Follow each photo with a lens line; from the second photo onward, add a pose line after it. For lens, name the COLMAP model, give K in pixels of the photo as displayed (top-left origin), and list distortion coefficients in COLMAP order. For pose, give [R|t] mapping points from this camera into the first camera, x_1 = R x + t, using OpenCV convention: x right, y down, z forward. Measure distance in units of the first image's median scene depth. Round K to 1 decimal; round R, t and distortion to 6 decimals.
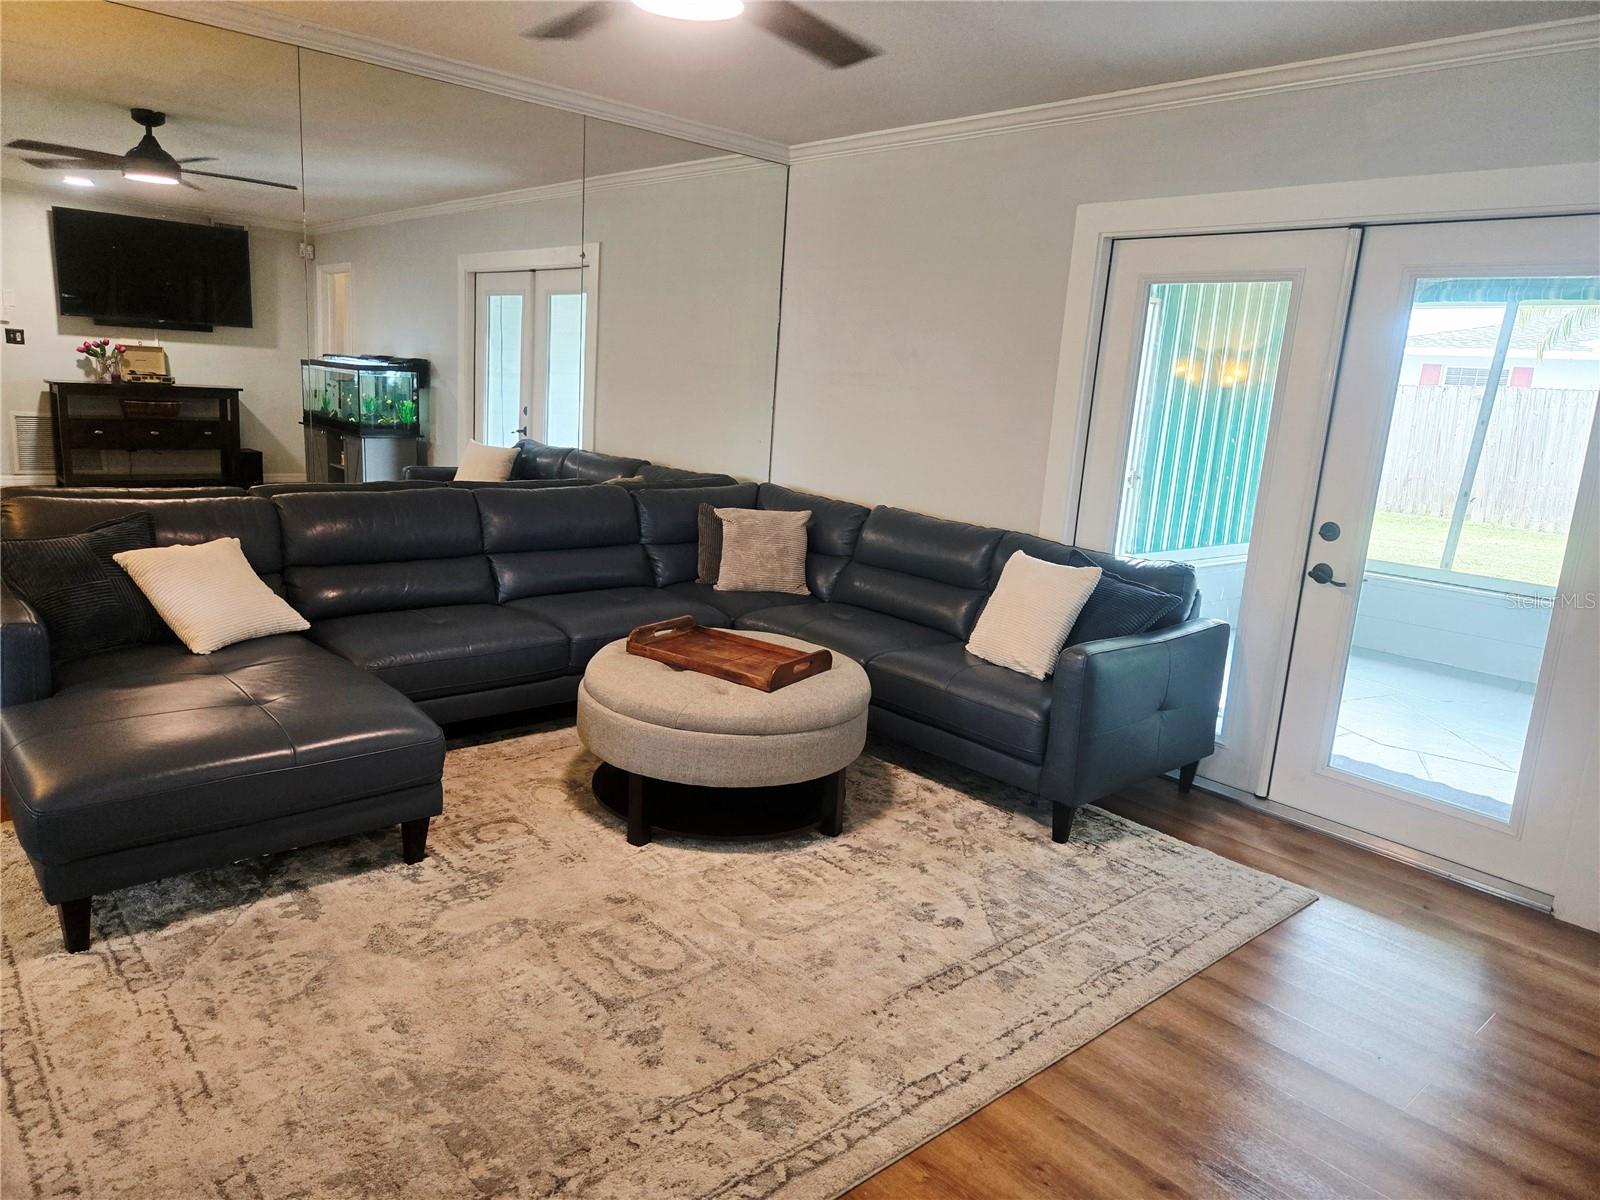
lens RADIAL K [[1073.4, 0, 791.5], [0, 1073.4, 595.7], [0, 0, 1]] dist [0.057383, -0.047659]
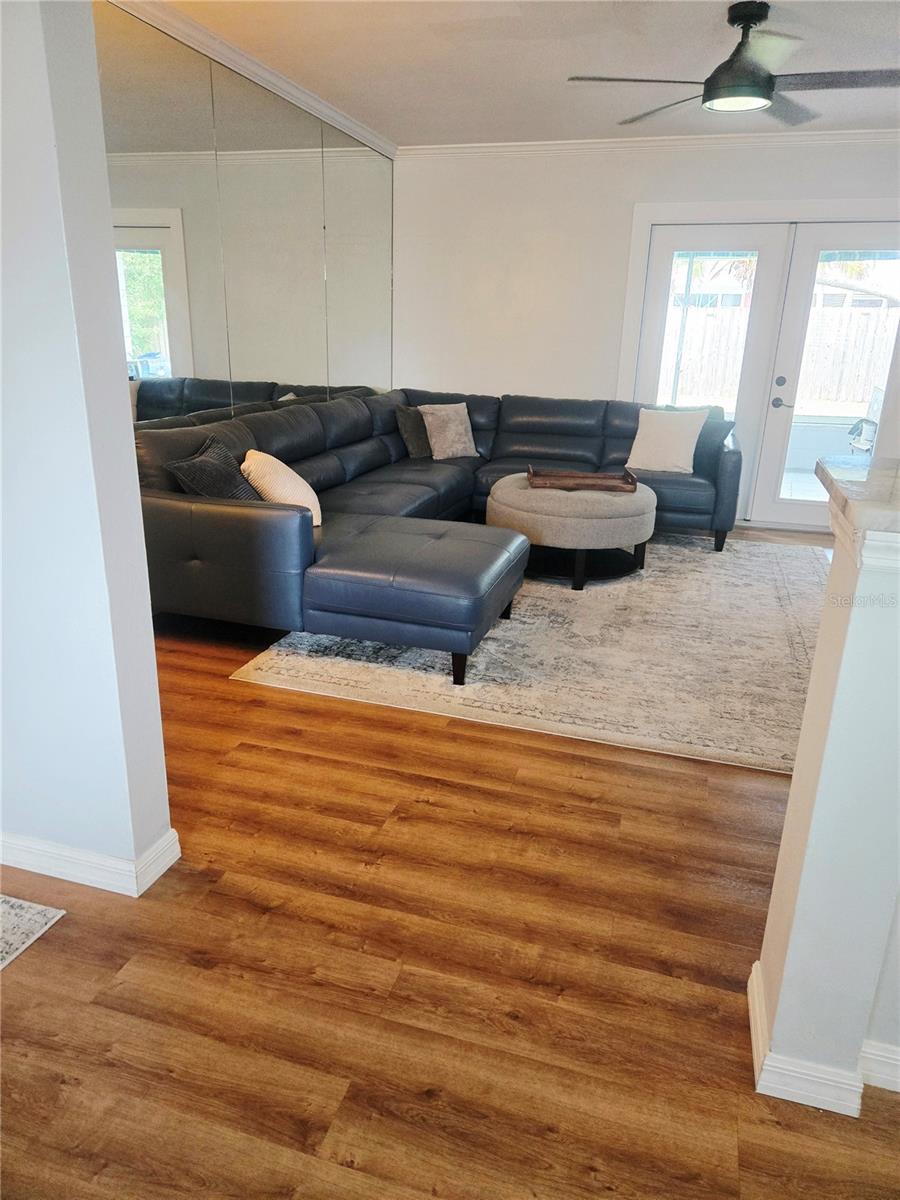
lens RADIAL K [[805.1, 0, 450.0], [0, 805.1, 600.0], [0, 0, 1]] dist [0.057383, -0.047659]
pose [[0.849222, -0.207458, 0.485575, -0.991349], [0.136401, 0.974564, 0.177822, -0.017546], [-0.510114, -0.084777, 0.855918, -0.027695]]
